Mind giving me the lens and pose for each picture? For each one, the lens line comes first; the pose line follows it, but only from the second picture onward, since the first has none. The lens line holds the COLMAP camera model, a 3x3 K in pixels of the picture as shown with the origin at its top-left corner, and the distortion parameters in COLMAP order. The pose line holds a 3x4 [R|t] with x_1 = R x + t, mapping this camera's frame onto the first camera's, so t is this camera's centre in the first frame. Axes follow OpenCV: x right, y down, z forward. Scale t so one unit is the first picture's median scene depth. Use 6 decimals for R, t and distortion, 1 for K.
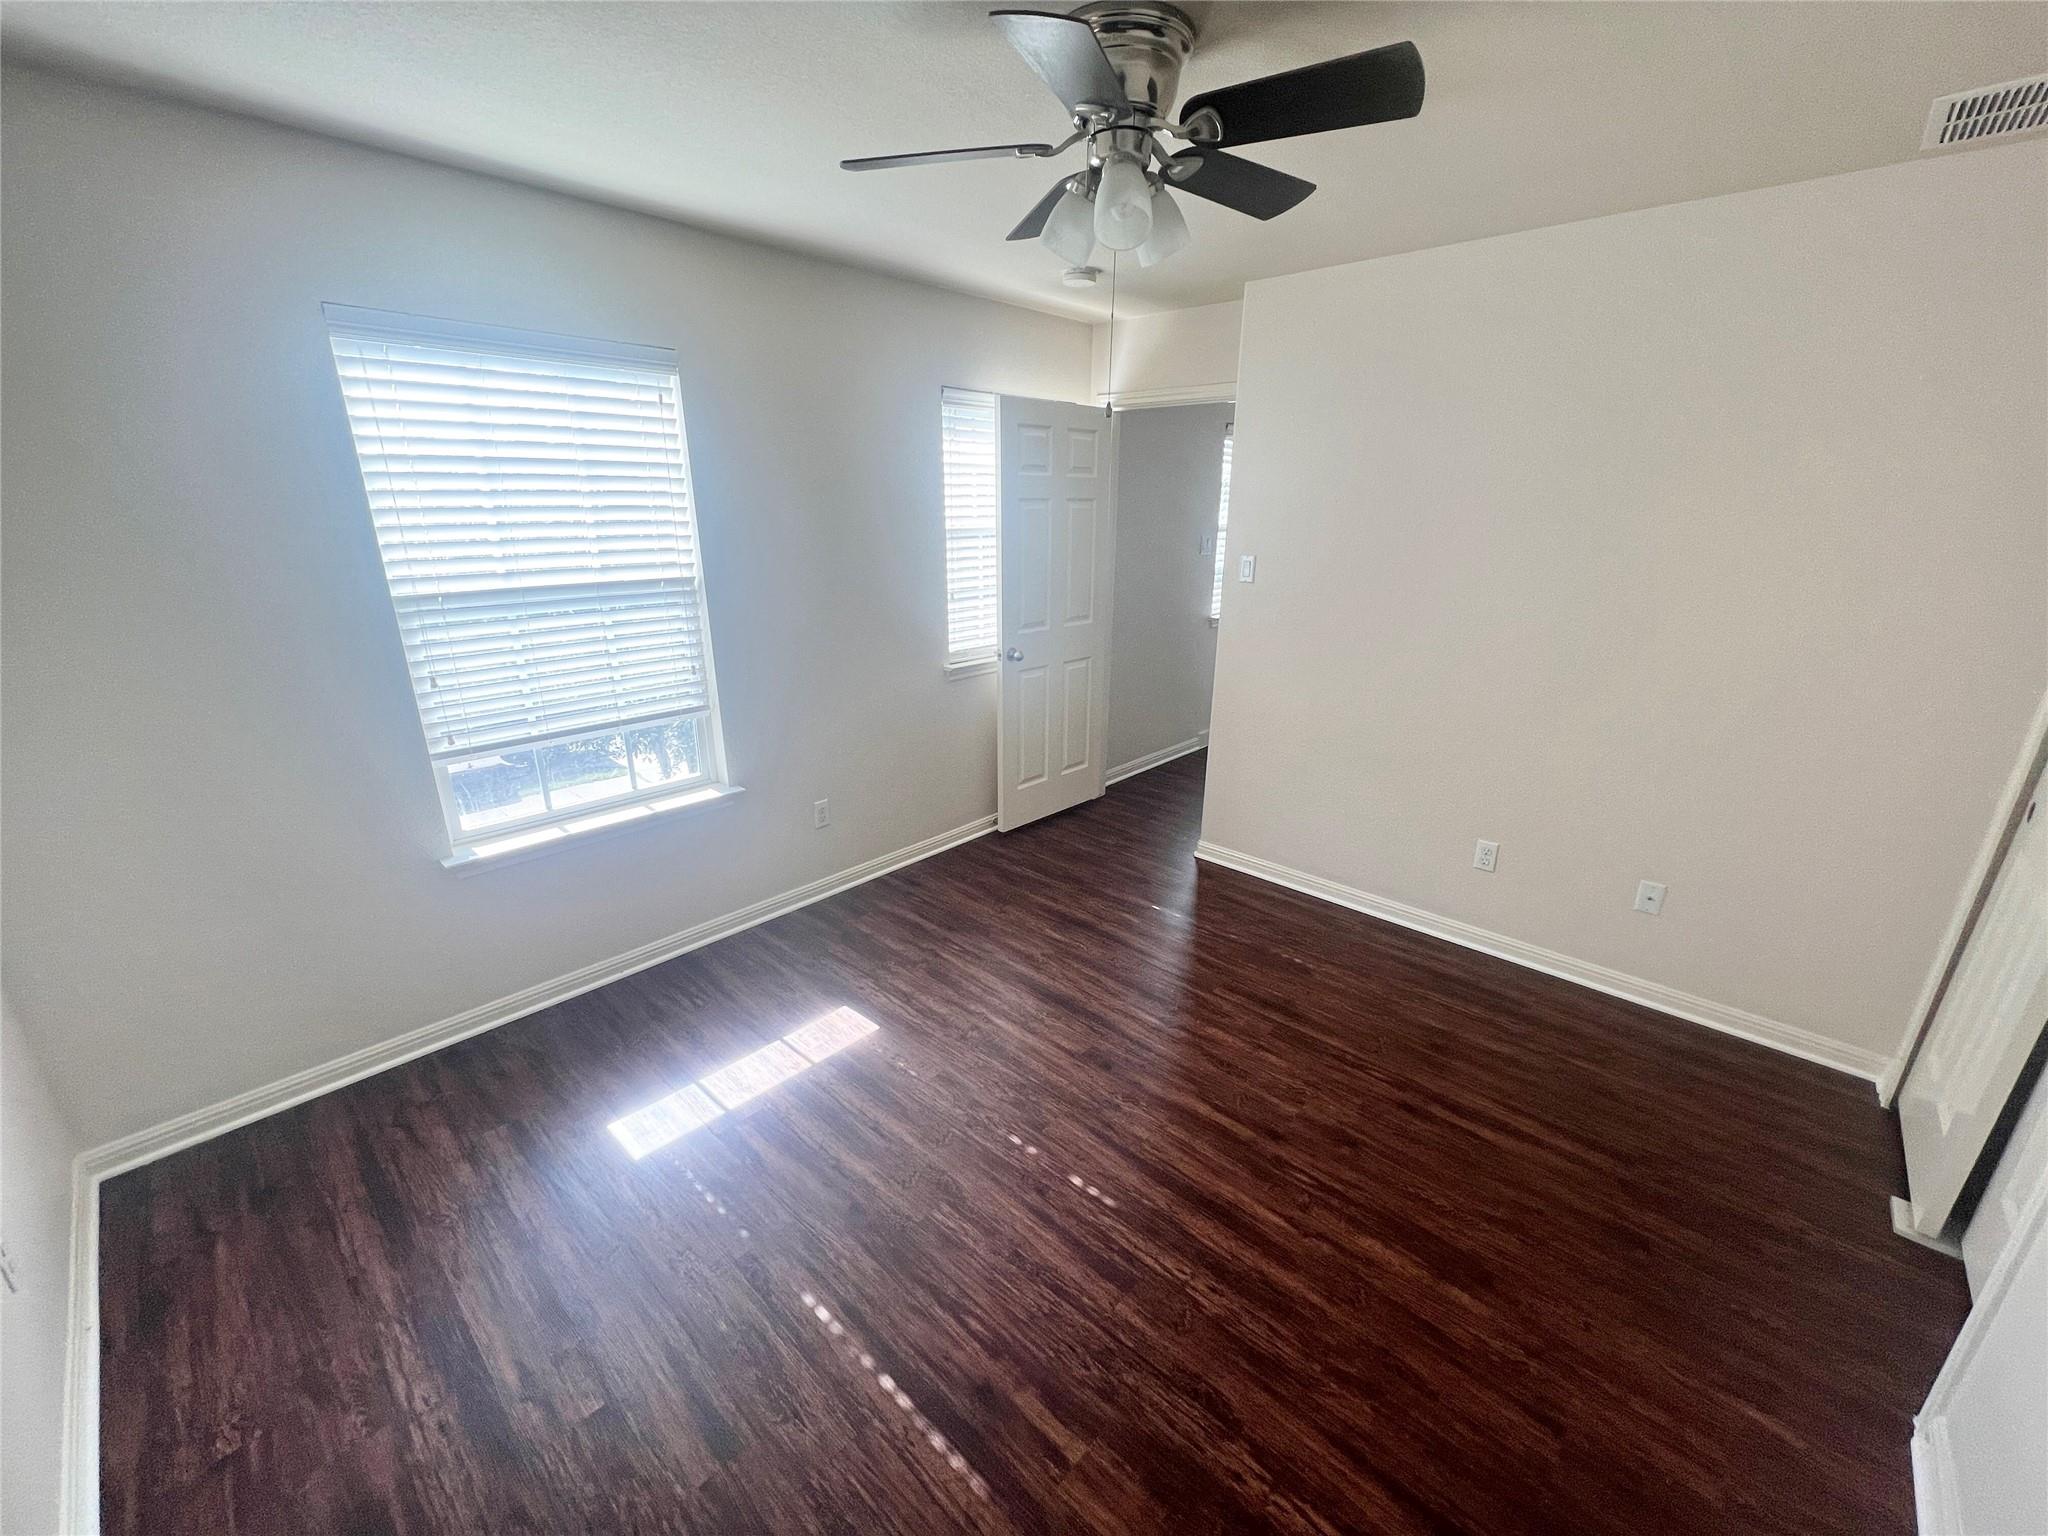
lens RADIAL K [[818.3, 0, 1024.4], [0, 818.3, 769.5], [0, 0, 1]] dist [-0.000267, 0.000280]
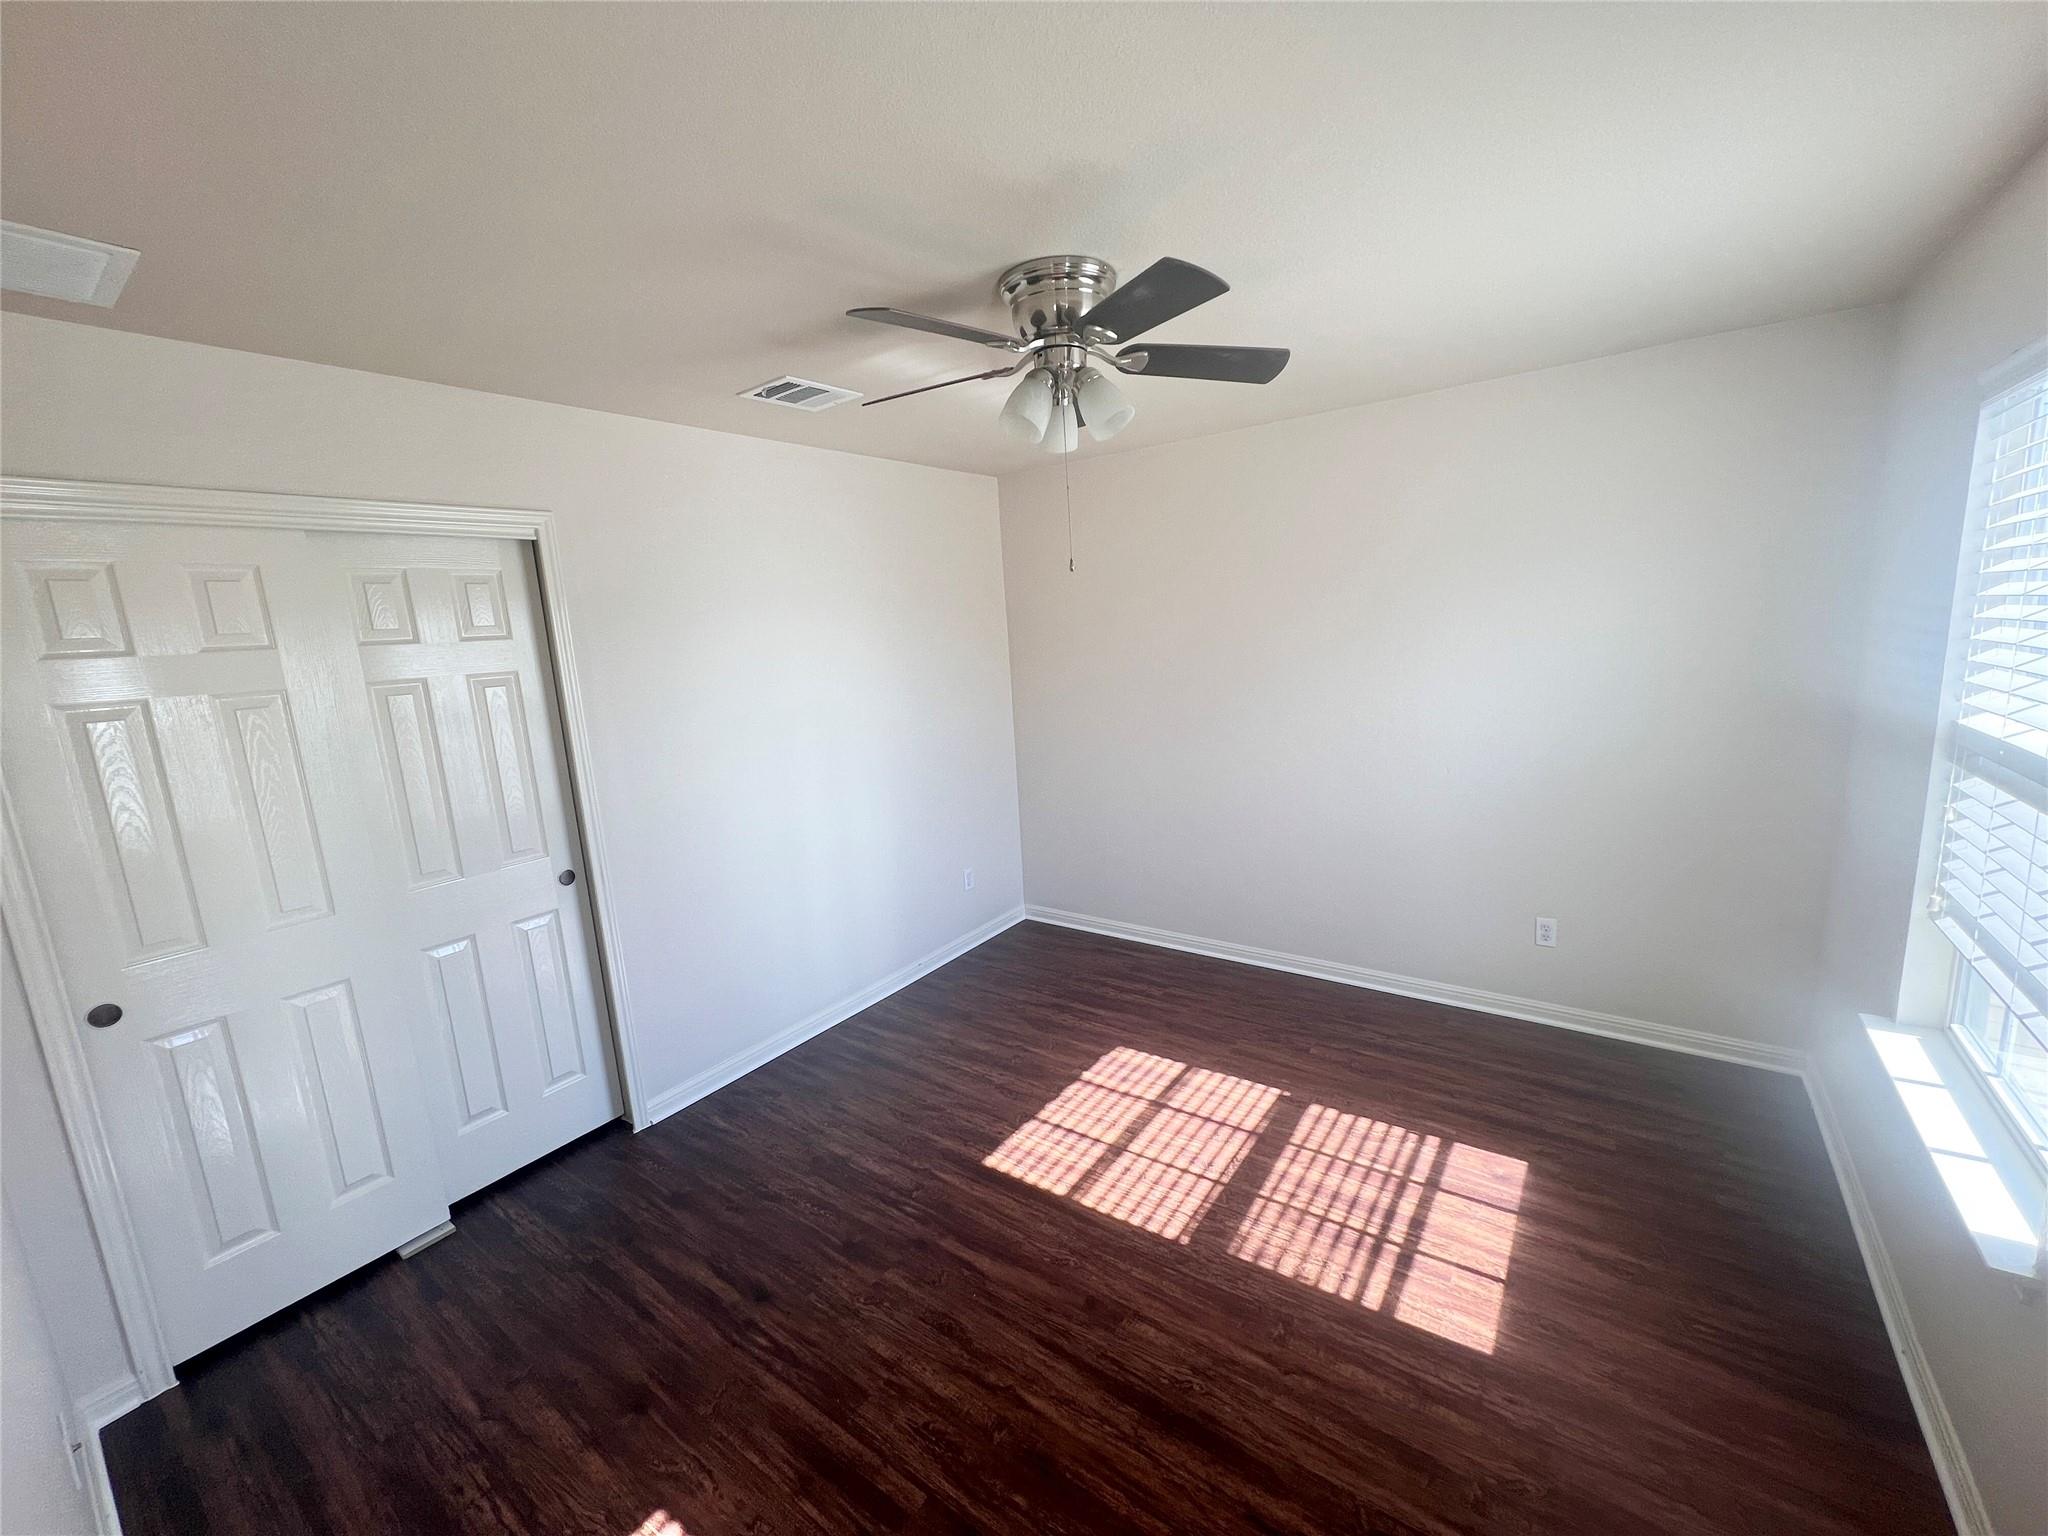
lens RADIAL K [[818.3, 0, 1019.2], [0, 818.3, 774.3], [0, 0, 1]] dist [-0.000267, 0.000280]
pose [[-0.992232, 0.072544, -0.101061, 0.248697], [0.016082, 0.880355, 0.474042, -0.568771], [0.123358, 0.468735, -0.874683, 1.676637]]
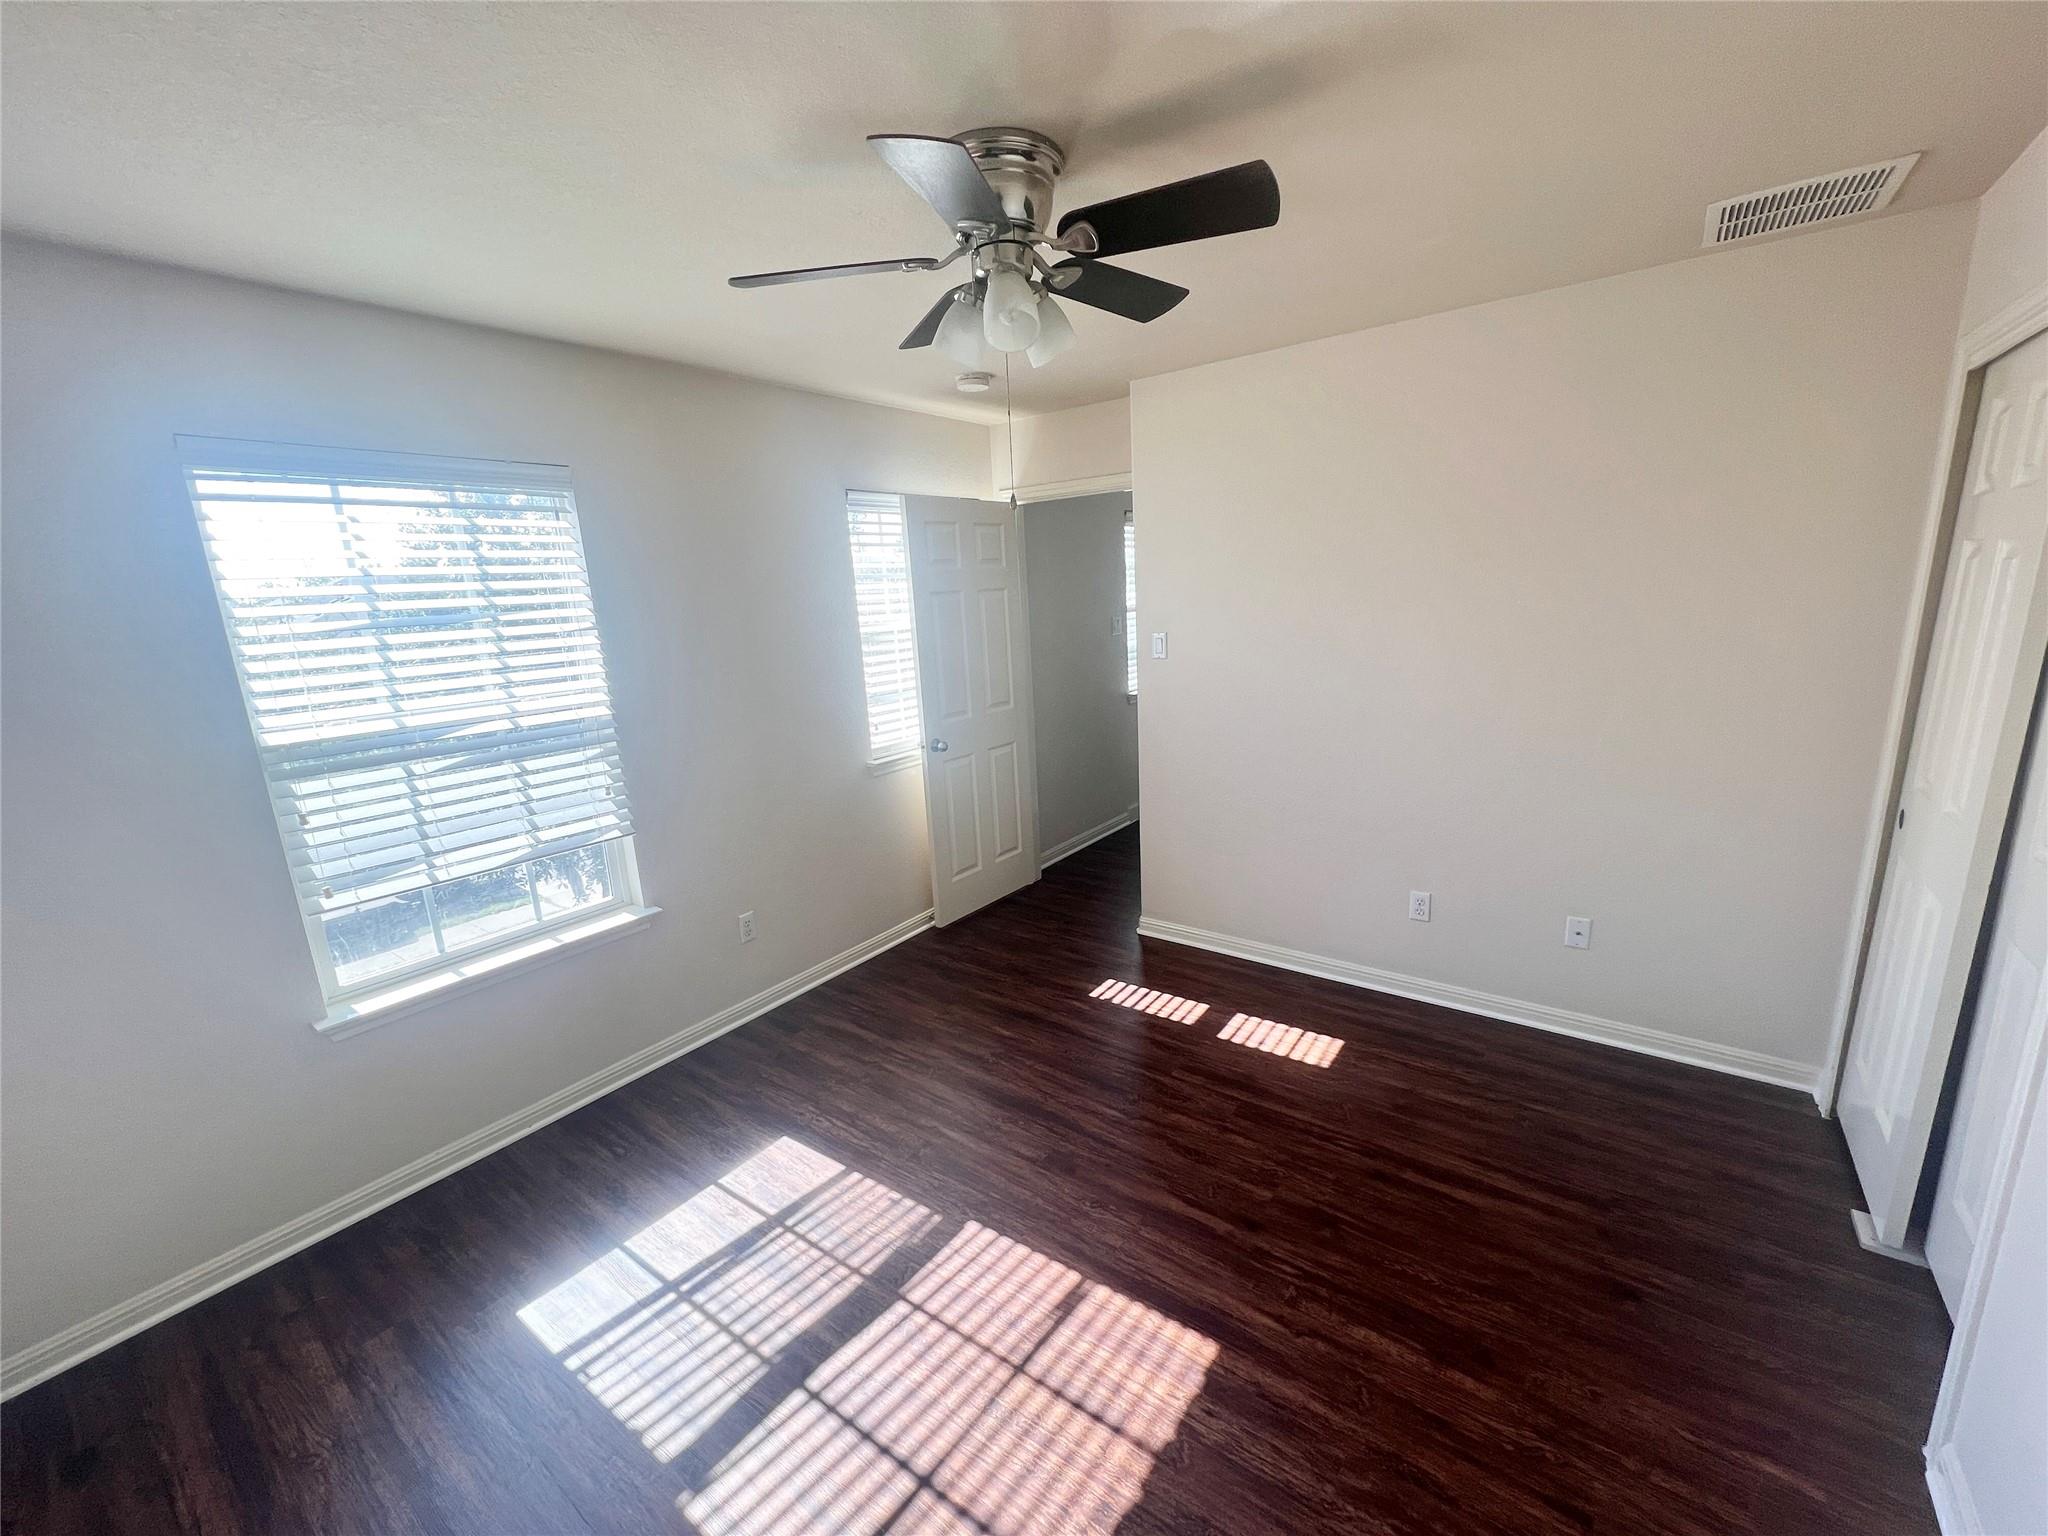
lens RADIAL K [[818.3, 0, 1025.3], [0, 818.3, 767.8], [0, 0, 1]] dist [-0.000267, 0.000280]
pose [[0.992552, -0.079339, 0.092447, -0.001812], [0.088661, 0.990875, -0.101521, -0.006370], [-0.083549, 0.108962, 0.990529, 0.022714]]
